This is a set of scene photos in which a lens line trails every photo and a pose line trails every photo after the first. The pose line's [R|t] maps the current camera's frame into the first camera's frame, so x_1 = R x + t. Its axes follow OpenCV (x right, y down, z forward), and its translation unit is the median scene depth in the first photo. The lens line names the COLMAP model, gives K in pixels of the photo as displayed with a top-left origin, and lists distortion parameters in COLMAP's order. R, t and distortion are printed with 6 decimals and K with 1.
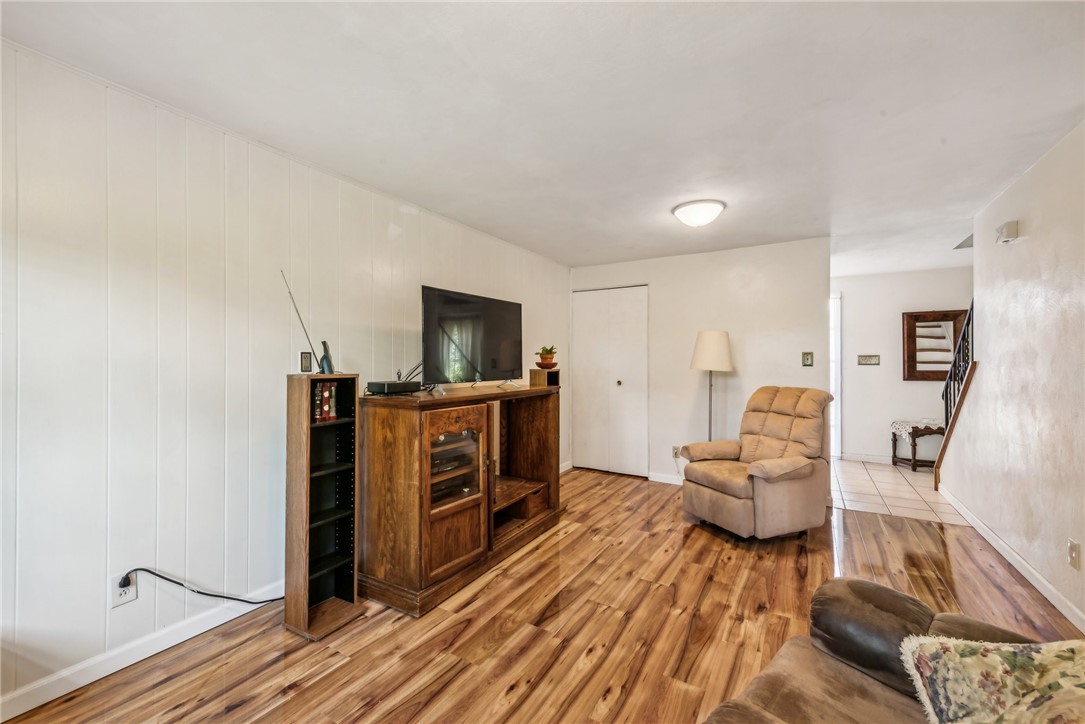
lens RADIAL K [[443.8, 0, 542.5], [0, 443.8, 362.0], [0, 0, 1]] dist [0.000372, -0.000038]
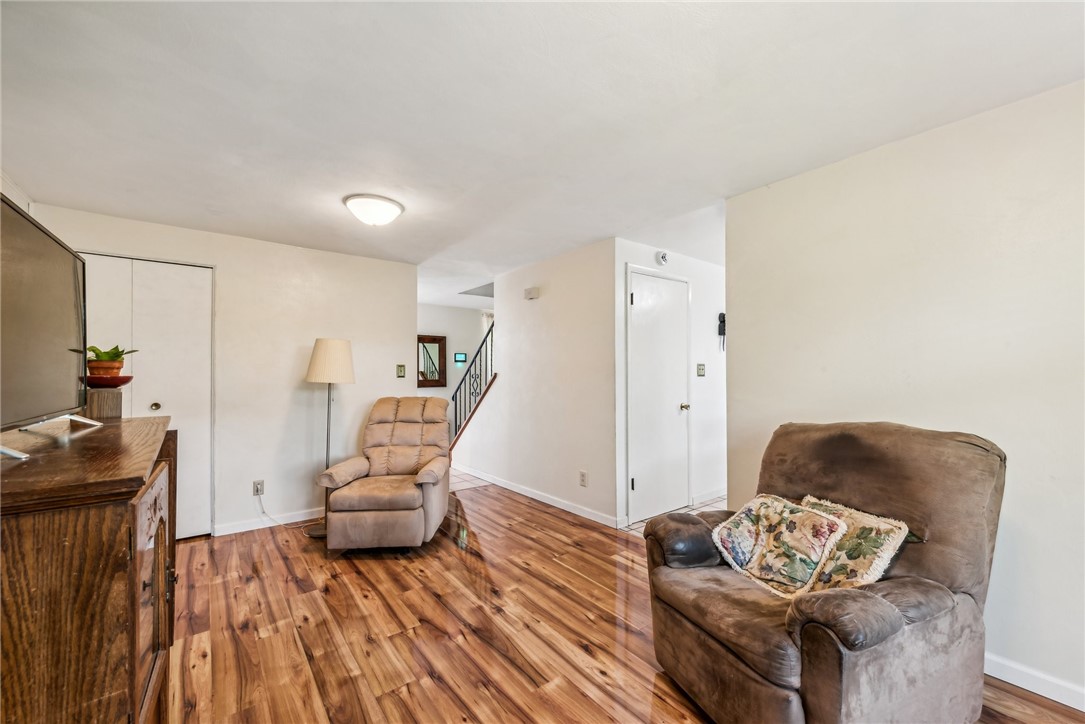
lens RADIAL K [[430.6, 0, 541.5], [0, 430.6, 382.2], [0, 0, 1]] dist [0.001842, 0.000006]
pose [[0.346992, -0.021646, 0.937618, -0.368986], [0.003490, 0.999757, 0.021789, -0.000984], [-0.937862, -0.004289, 0.346983, 0.401070]]
